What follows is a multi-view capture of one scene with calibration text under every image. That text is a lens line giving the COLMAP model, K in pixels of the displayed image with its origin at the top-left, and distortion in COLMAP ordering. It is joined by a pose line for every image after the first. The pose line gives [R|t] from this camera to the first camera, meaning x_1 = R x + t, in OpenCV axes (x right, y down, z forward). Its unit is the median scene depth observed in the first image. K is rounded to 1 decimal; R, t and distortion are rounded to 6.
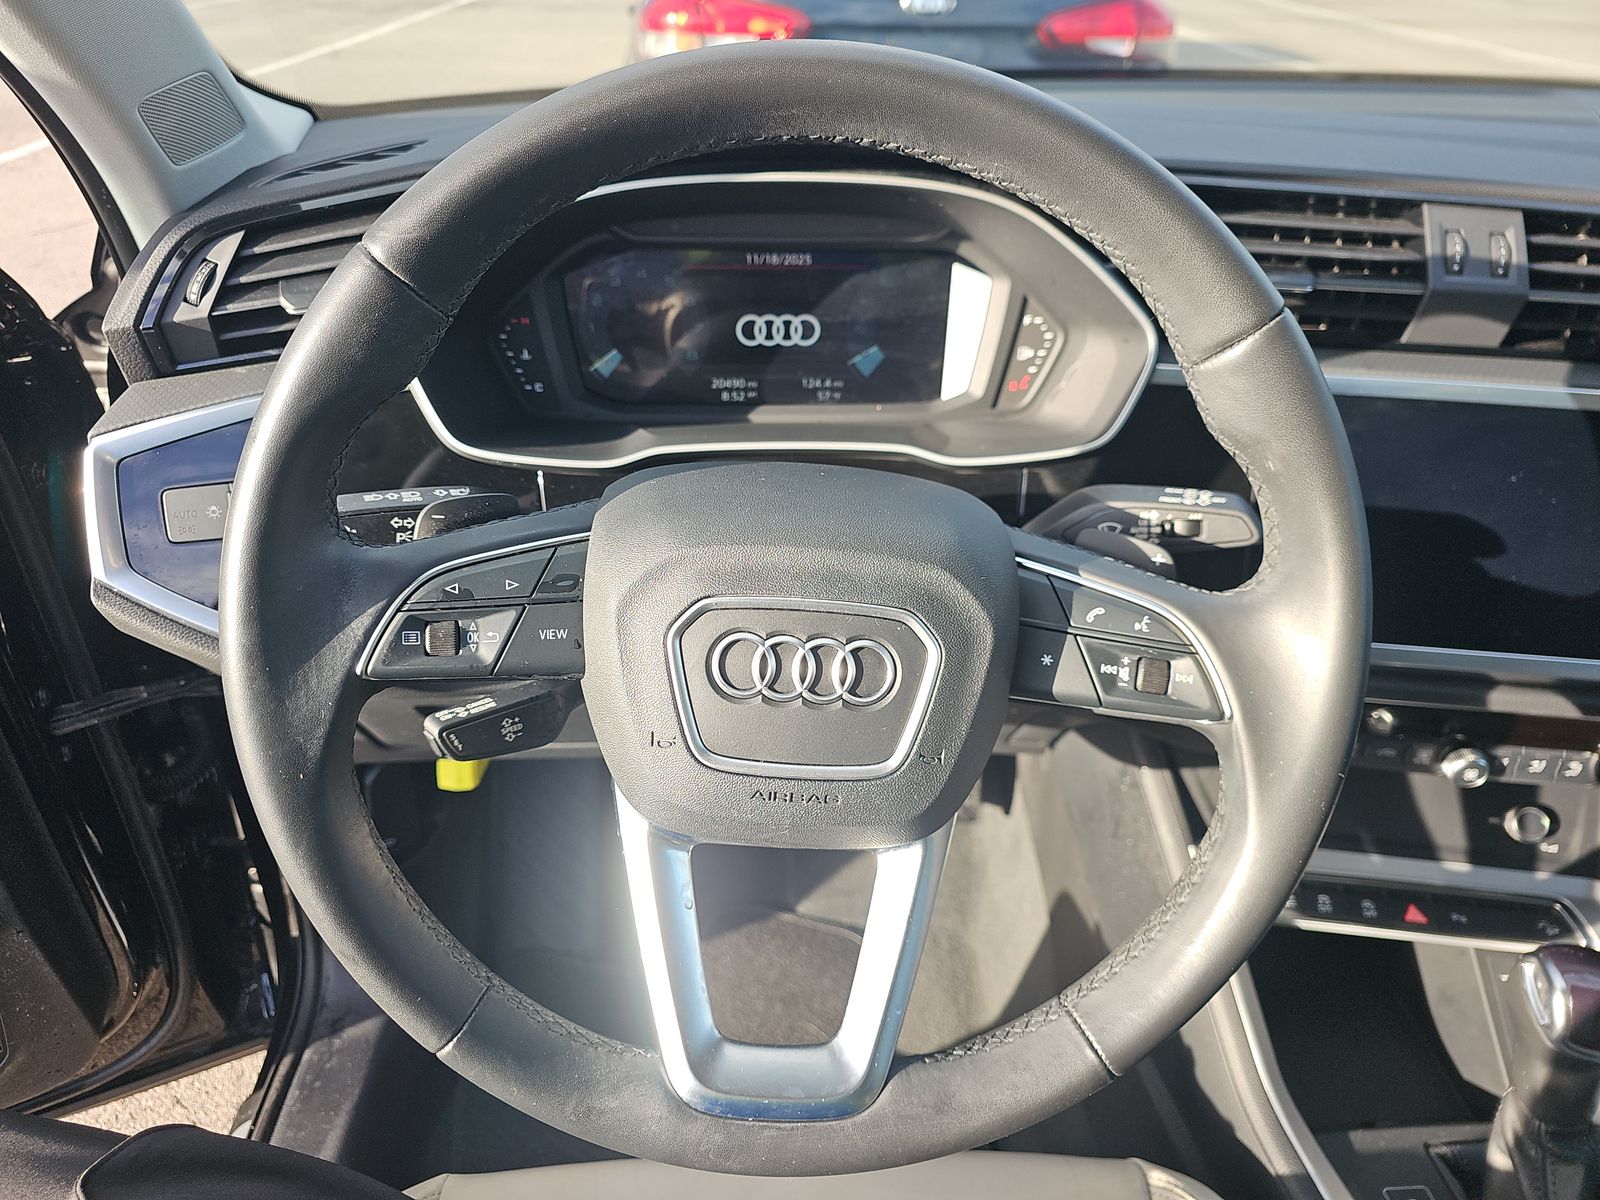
lens RADIAL K [[1083.0, 0, 786.4], [0, 1083.0, 604.5], [0, 0, 1]] dist [0.020256, -0.029306]
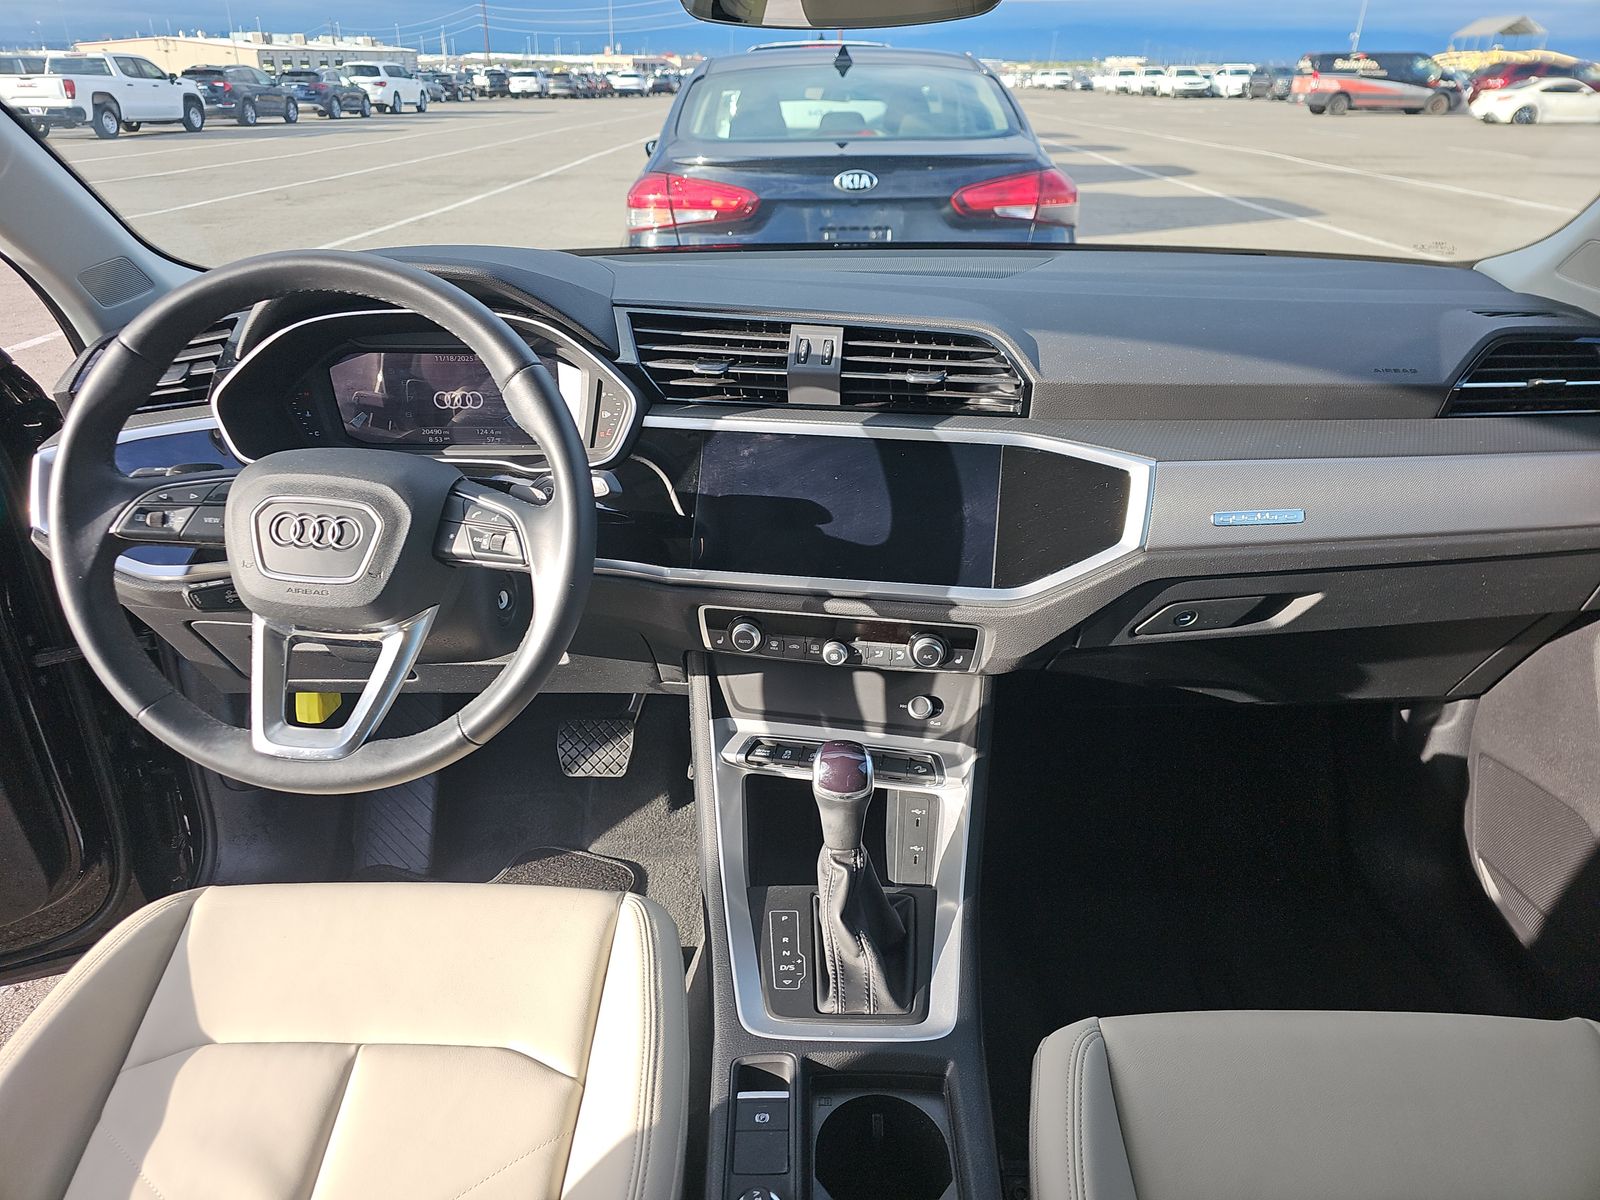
lens RADIAL K [[1083.0, 0, 813.6], [0, 1083.0, 607.9], [0, 0, 1]] dist [0.020256, -0.029306]
pose [[0.998678, 0.008711, -0.050660, 0.696242], [-0.014603, 0.993010, -0.117123, 0.281047], [0.049286, 0.117708, 0.991825, -0.660427]]
